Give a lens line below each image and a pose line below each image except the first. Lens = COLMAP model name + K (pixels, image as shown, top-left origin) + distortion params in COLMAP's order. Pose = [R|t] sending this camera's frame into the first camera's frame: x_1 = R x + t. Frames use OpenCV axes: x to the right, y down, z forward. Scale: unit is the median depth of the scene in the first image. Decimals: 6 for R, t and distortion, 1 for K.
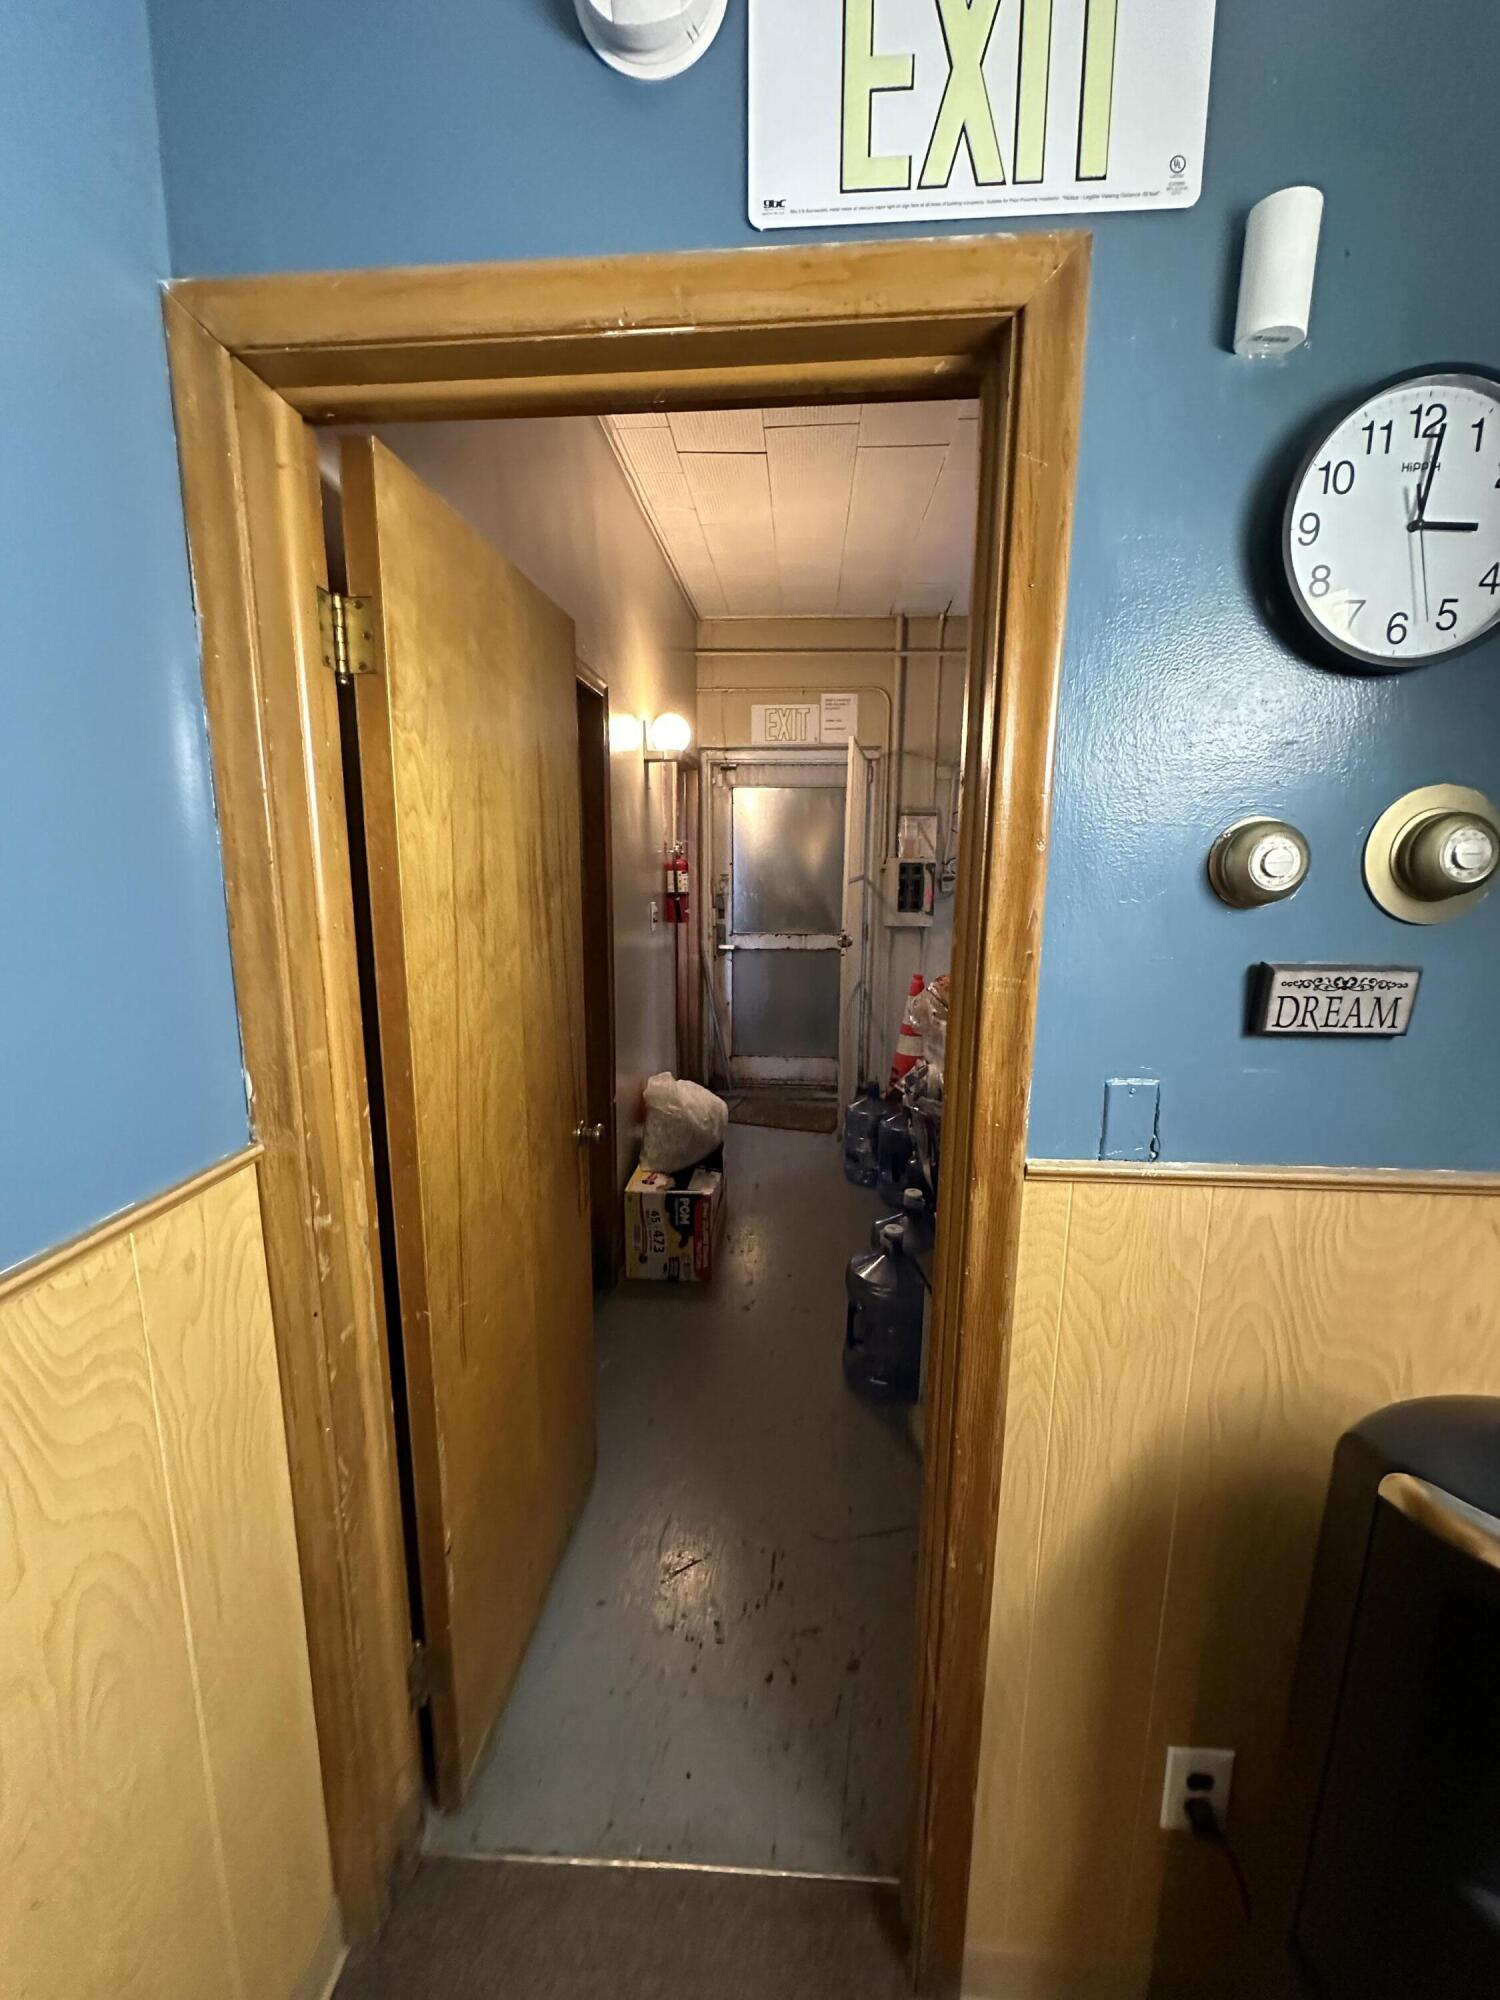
lens RADIAL K [[803.2, 0, 751.2], [0, 803.2, 998.4], [0, 0, 1]] dist [-0.005161, 0.002124]
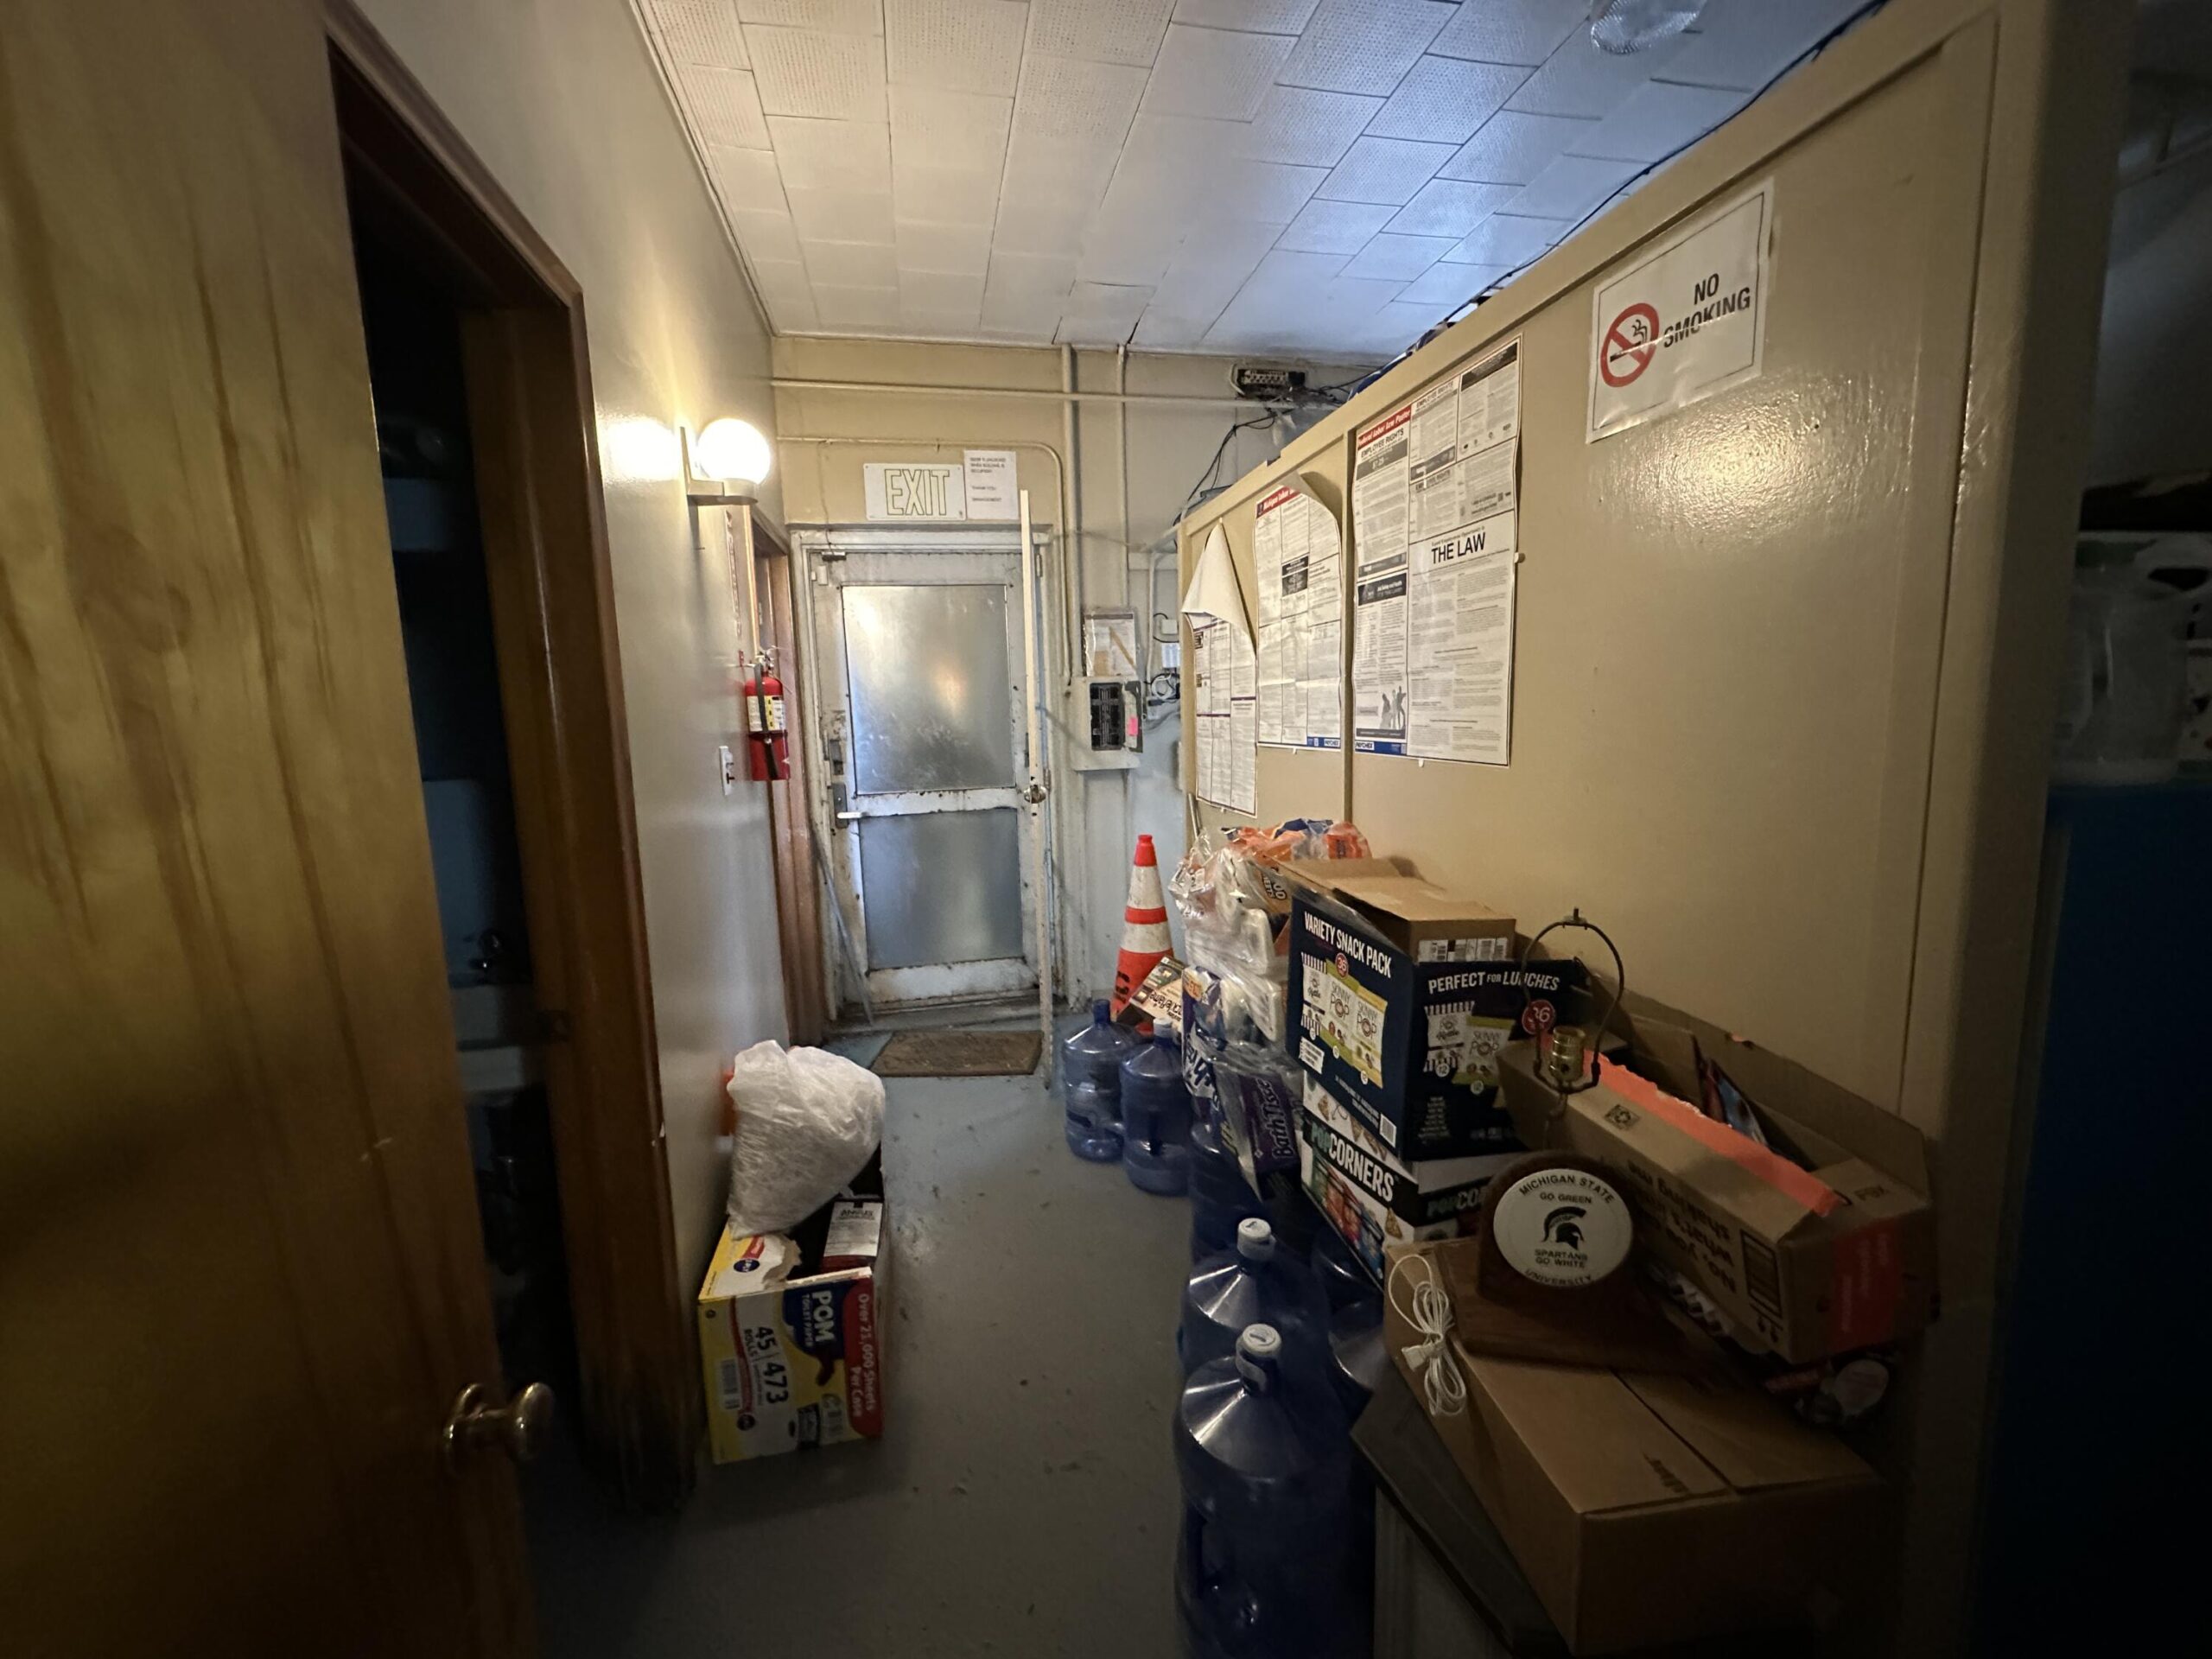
lens RADIAL K [[888.4, 0, 1112.0], [0, 888.4, 822.2], [0, 0, 1]] dist [-0.005161, 0.002124]
pose [[0.961025, -0.072545, 0.266774, -0.020285], [0.084598, 0.995837, -0.033953, -0.014545], [-0.263200, 0.055198, 0.963161, 0.229536]]
